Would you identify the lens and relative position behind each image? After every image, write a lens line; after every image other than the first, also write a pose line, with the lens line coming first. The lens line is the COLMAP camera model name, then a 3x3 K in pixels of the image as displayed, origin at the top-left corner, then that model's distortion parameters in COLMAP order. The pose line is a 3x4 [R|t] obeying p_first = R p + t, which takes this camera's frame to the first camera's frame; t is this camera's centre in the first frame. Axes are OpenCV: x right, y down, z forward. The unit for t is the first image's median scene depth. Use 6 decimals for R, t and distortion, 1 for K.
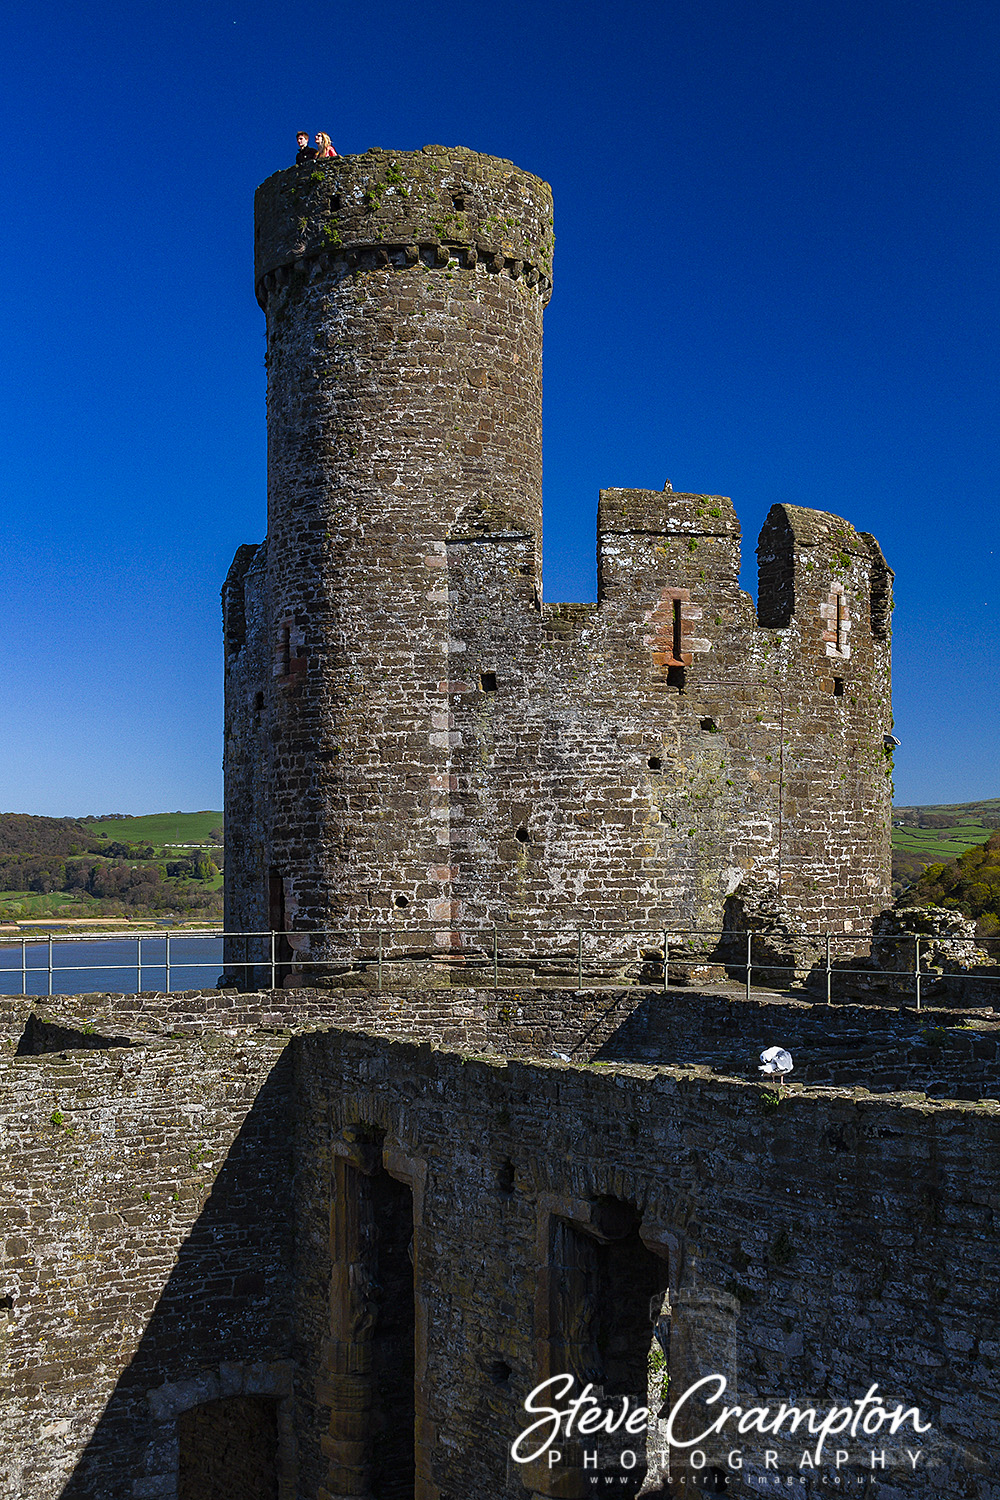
lens RADIAL K [[1911.1, 0, 409.6], [0, 1911.1, 865.4], [0, 0, 1]] dist [0.002339, -0.055519]
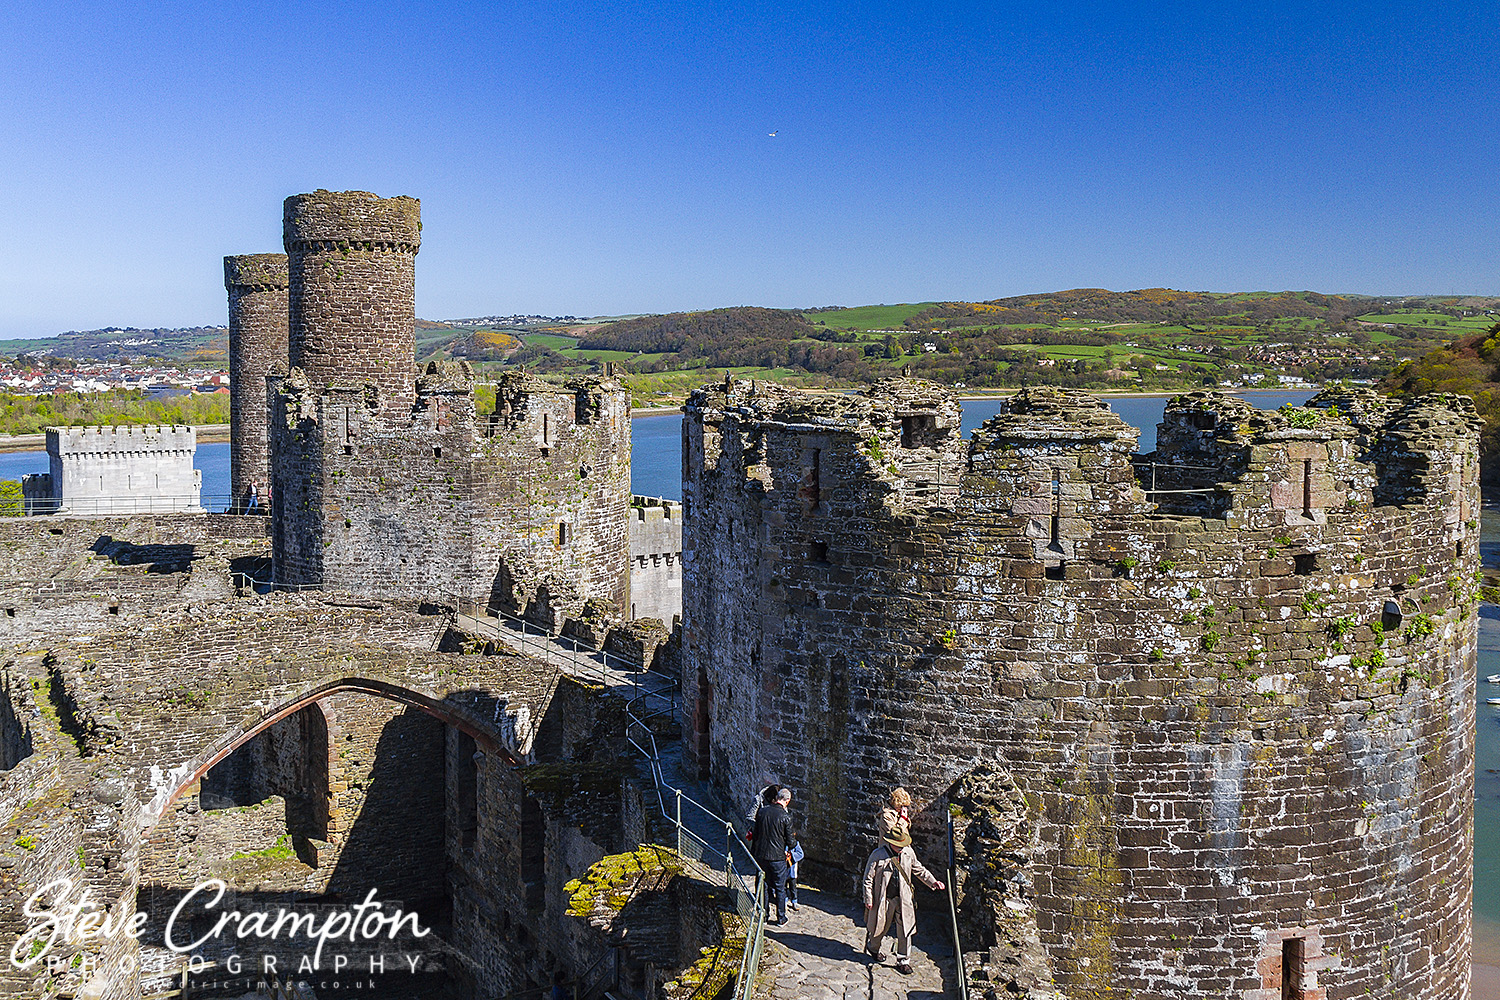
lens RADIAL K [[1526.0, 0, 778.8], [0, 1526.0, 434.2], [0, 0, 1]] dist [-0.022494, 0.018458]
pose [[0.978708, 0.018792, -0.204396, 1.389720], [-0.006263, 0.998071, 0.061772, -0.236924], [0.205163, -0.059177, 0.976937, -1.327771]]
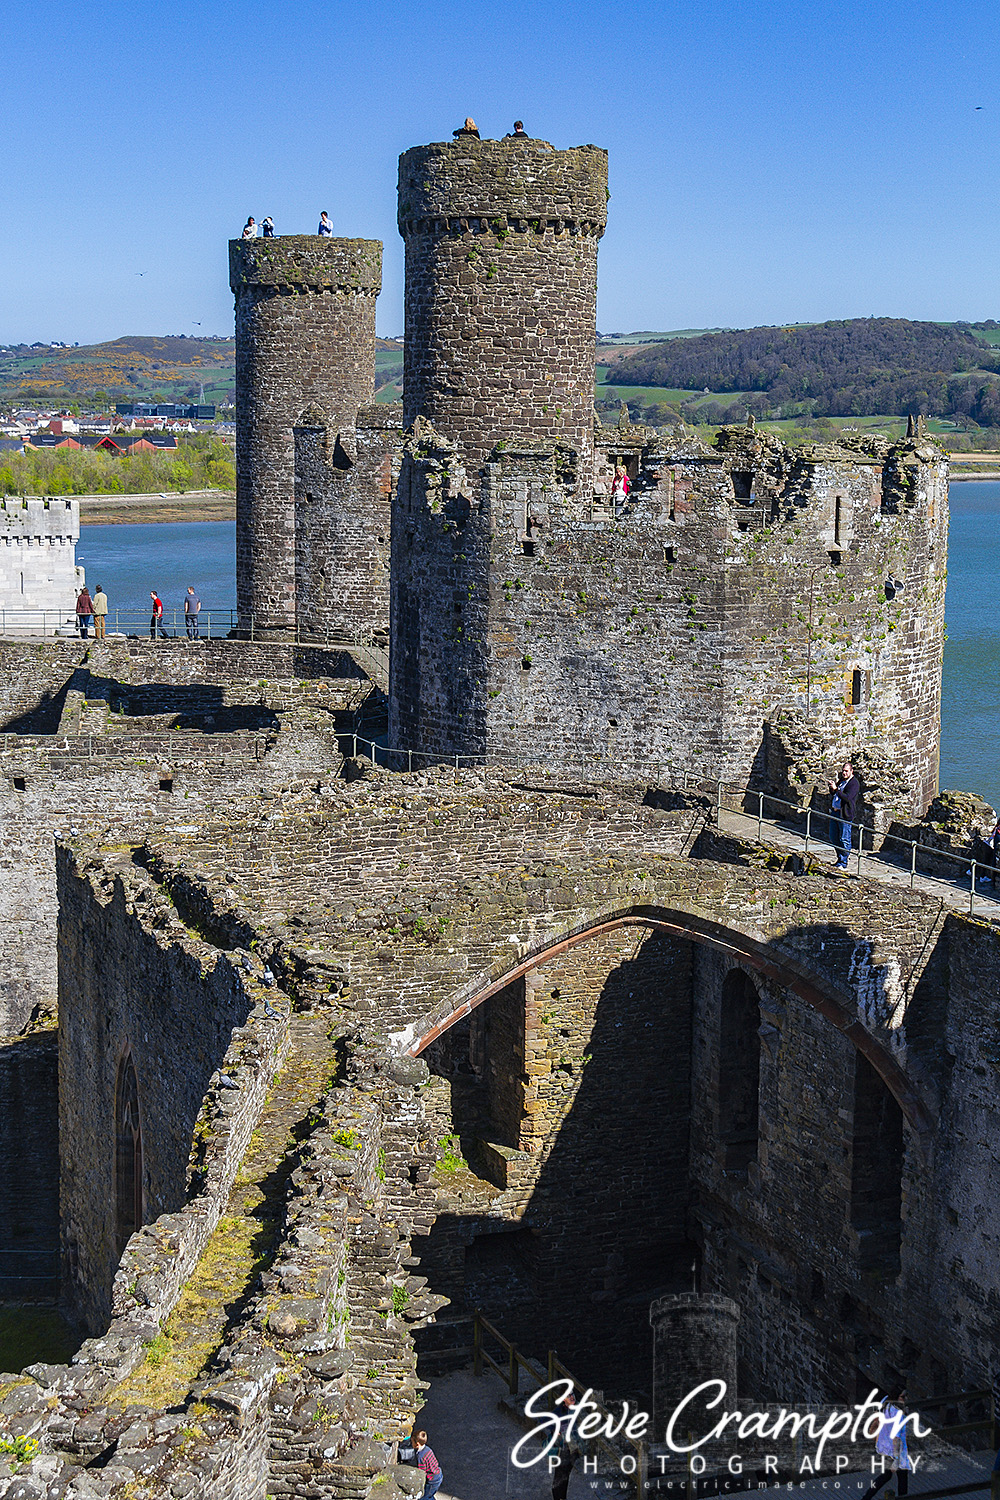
lens RADIAL K [[2430.2, 0, 546.4], [0, 2430.2, 700.9], [0, 0, 1]] dist [0.000743, -0.055694]
pose [[0.936152, 0.060946, -0.346274, 1.207395], [-0.014093, 0.990575, 0.136247, -0.239898], [0.351314, -0.122668, 0.928187, -1.384950]]
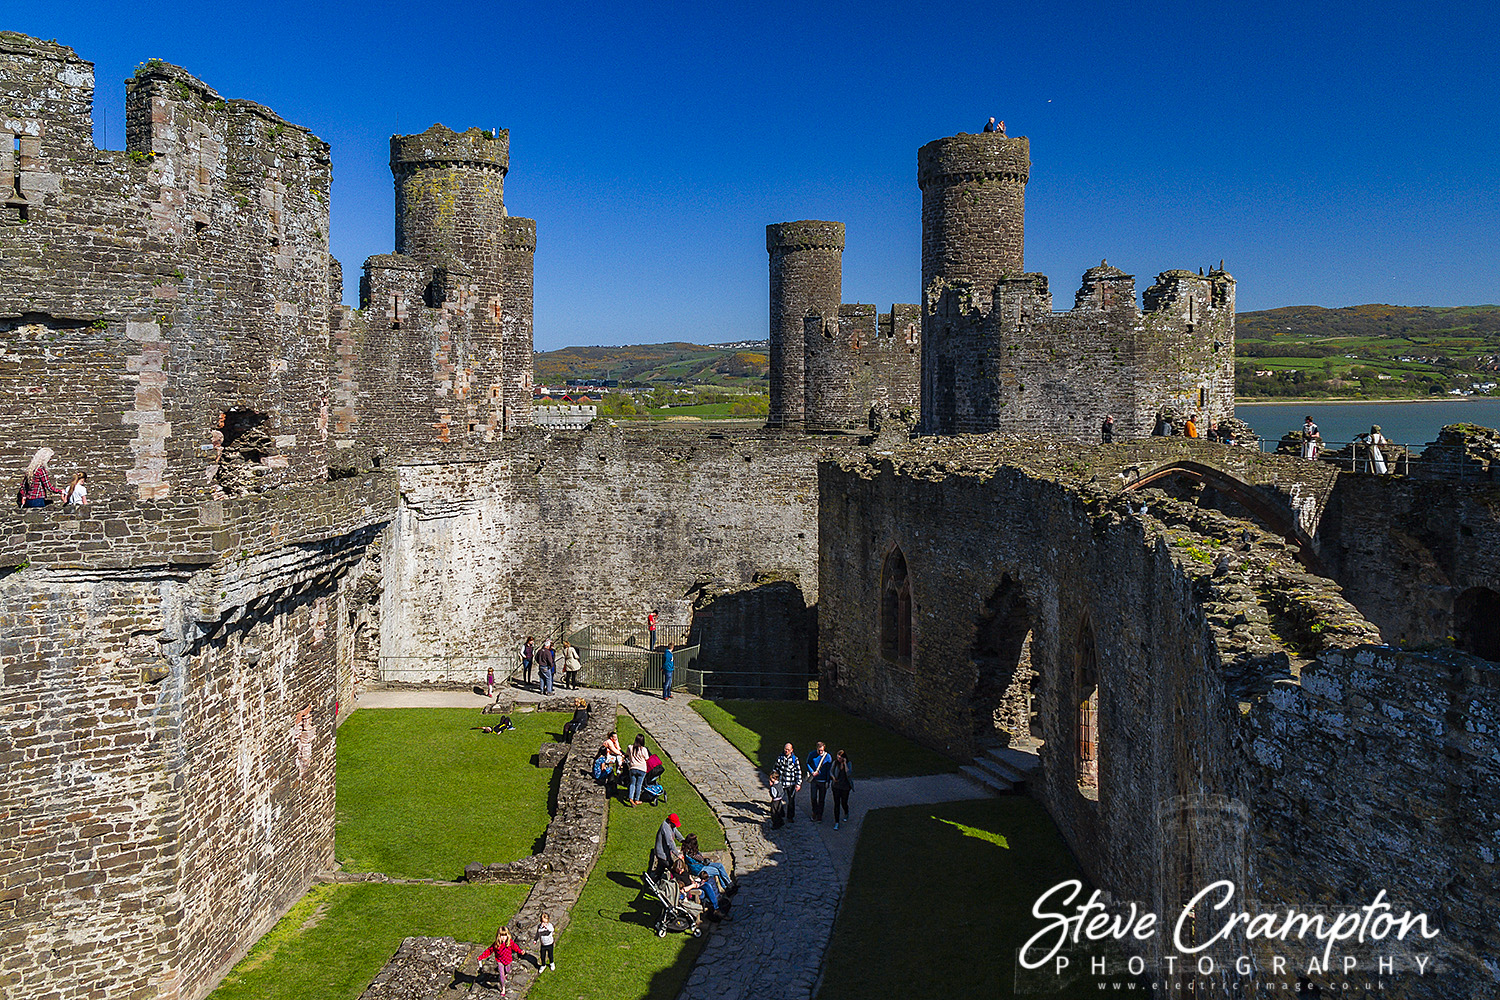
lens RADIAL K [[1293.1, 0, 626.1], [0, 1293.1, 399.6], [0, 0, 1]] dist [0.009116, -0.006193]
pose [[0.886003, 0.008943, -0.463594, 0.953520], [0.005339, 0.999551, 0.029485, -0.080973], [0.463650, -0.028599, 0.885557, -1.589918]]
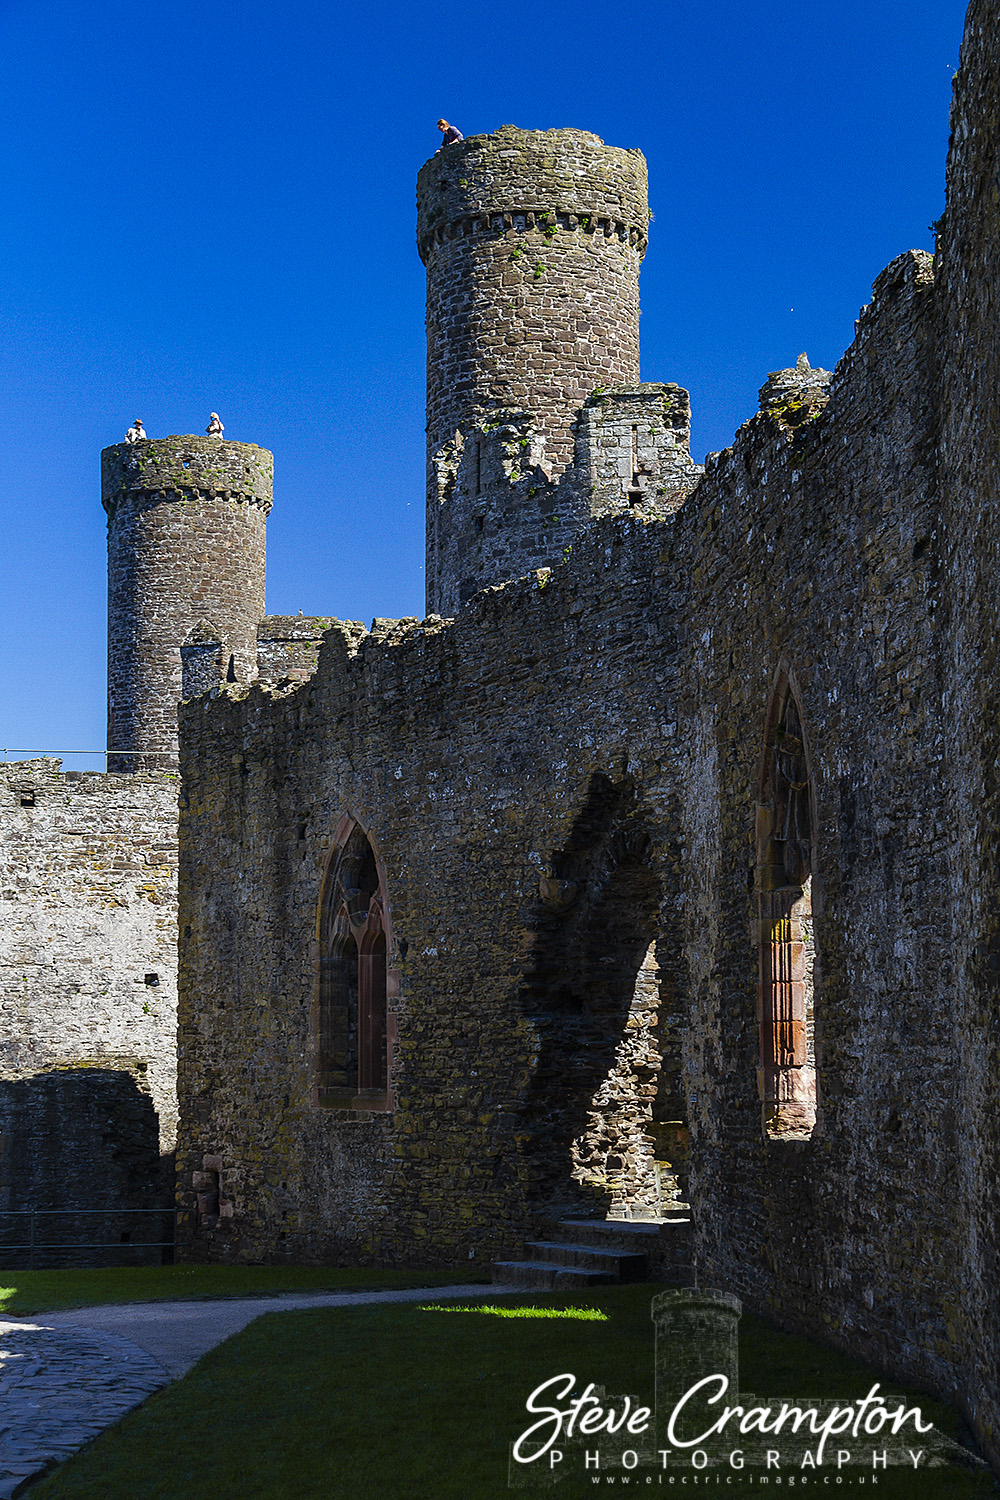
lens RADIAL K [[2677.9, 0, 545.3], [0, 2677.9, 805.8], [0, 0, 1]] dist [0.036577, -0.045287]
pose [[0.975052, -0.022326, -0.220852, 0.924437], [0.005917, 0.997190, -0.074683, 0.175361], [0.221898, 0.071513, 0.972444, -1.409438]]
